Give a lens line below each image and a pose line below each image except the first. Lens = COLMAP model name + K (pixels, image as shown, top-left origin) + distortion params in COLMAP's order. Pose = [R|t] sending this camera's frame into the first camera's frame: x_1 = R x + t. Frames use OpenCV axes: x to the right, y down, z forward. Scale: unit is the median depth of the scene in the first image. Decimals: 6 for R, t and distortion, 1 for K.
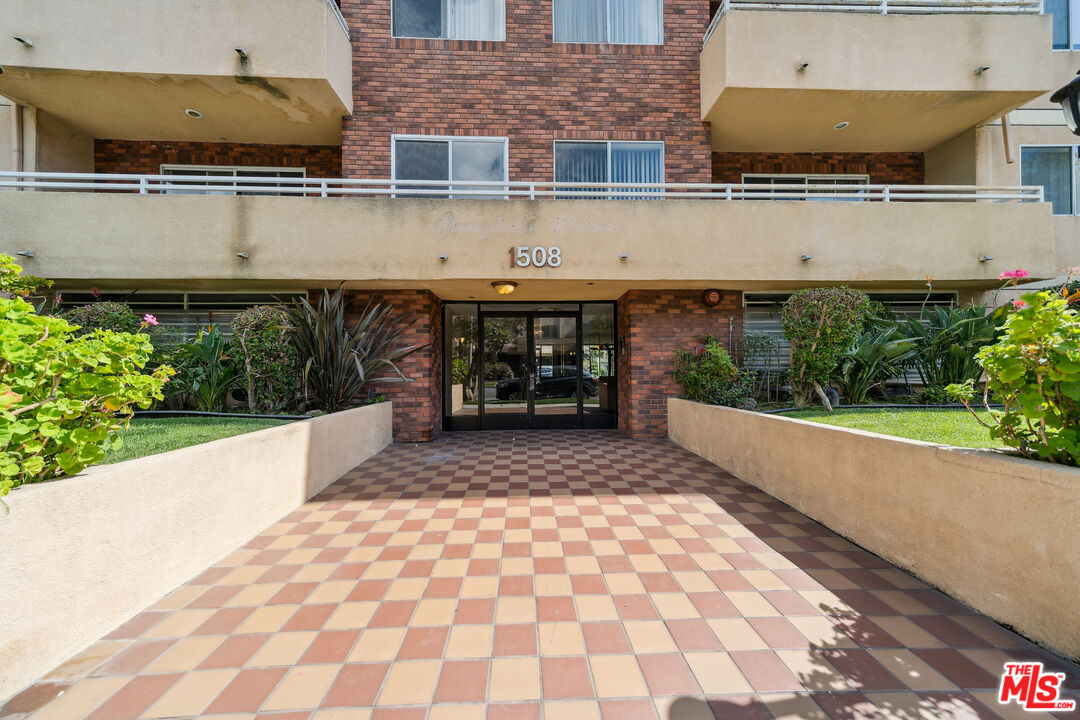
lens RADIAL K [[374.2, 0, 540.1], [0, 374.2, 360.1], [0, 0, 1]] dist [0.002709, 0.000092]
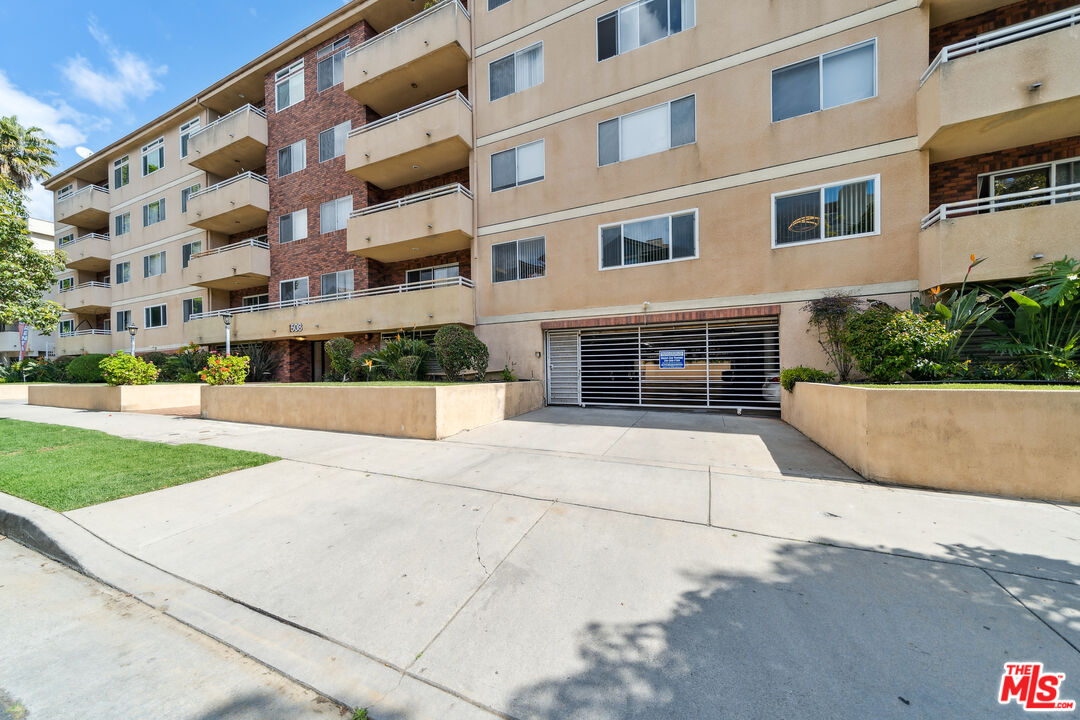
lens RADIAL K [[374.2, 0, 540.4], [0, 374.2, 368.2], [0, 0, 1]] dist [0.002709, 0.000092]
pose [[0.890217, -0.005845, -0.455498, 2.415770], [0.013906, 0.999800, 0.014349, 0.001186], [0.455324, -0.019108, 0.890121, -0.526779]]
